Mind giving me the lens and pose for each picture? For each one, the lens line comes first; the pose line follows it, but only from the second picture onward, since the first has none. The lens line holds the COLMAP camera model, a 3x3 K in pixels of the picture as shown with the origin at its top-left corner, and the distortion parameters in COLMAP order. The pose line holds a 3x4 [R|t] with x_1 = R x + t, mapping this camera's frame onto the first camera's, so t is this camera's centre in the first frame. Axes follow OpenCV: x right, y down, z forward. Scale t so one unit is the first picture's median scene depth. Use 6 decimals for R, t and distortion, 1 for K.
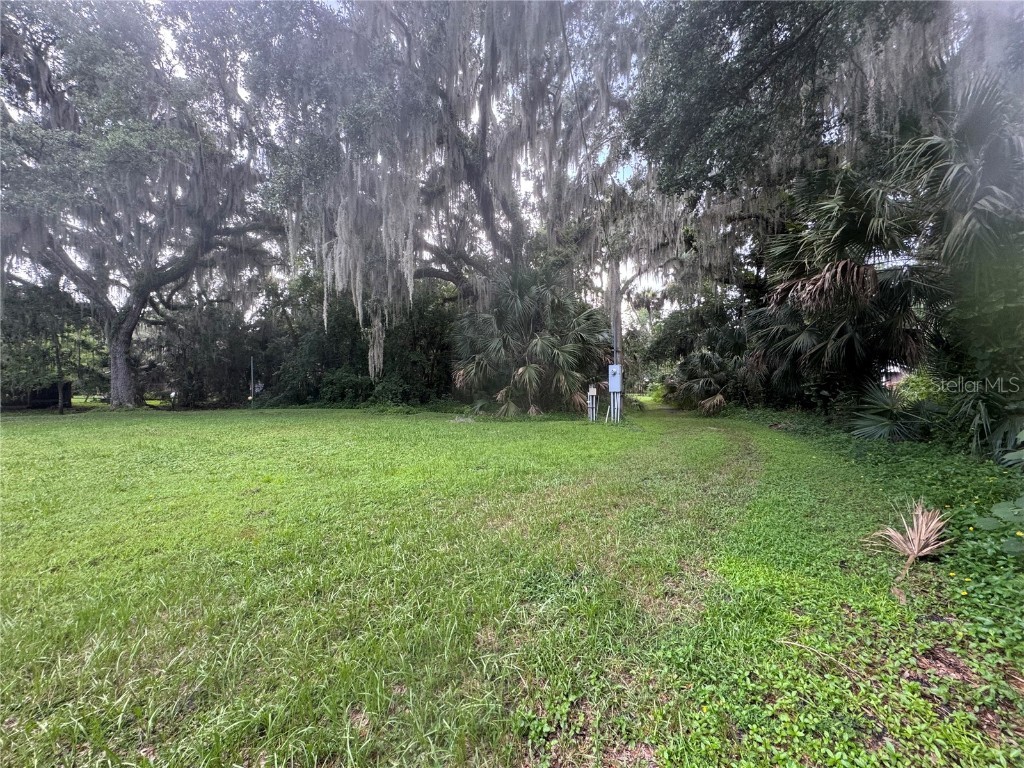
lens RADIAL K [[411.5, 0, 512.0], [0, 411.5, 384.0], [0, 0, 1]] dist [0.000040, 0.000006]
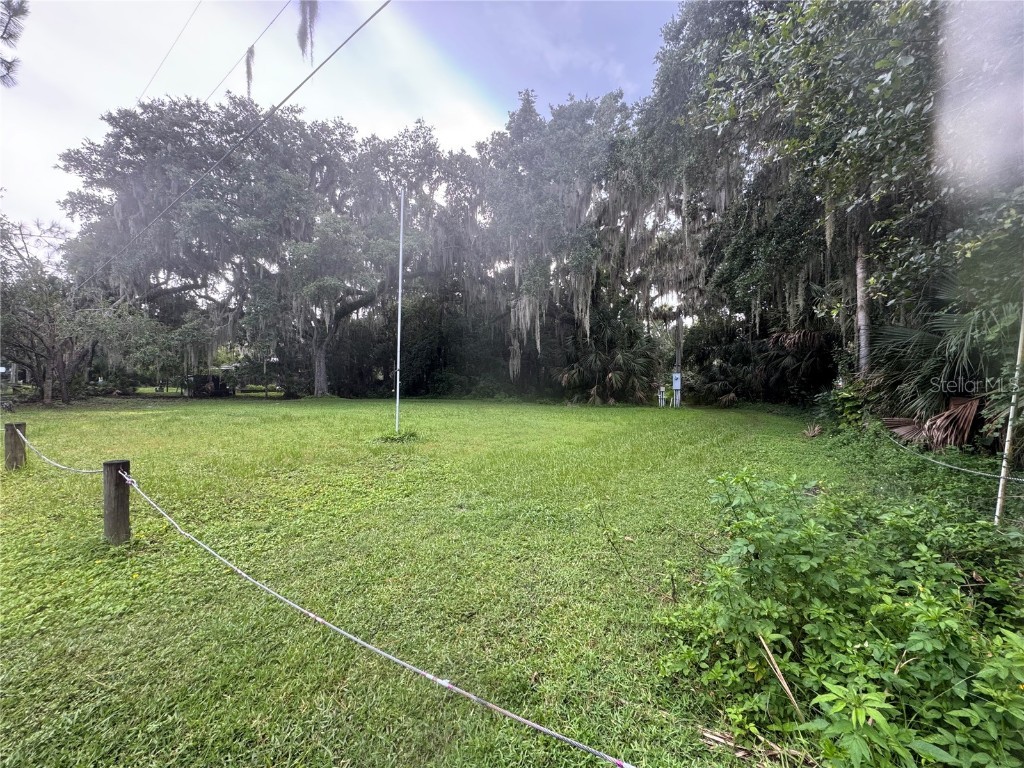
lens RADIAL K [[411.5, 0, 512.0], [0, 411.5, 384.0], [0, 0, 1]] dist [0.000040, 0.000006]
pose [[0.999859, 0.014634, 0.008295, -0.331011], [-0.014679, 0.999878, 0.005332, -0.002182], [-0.008216, -0.005453, 0.999951, -0.513131]]
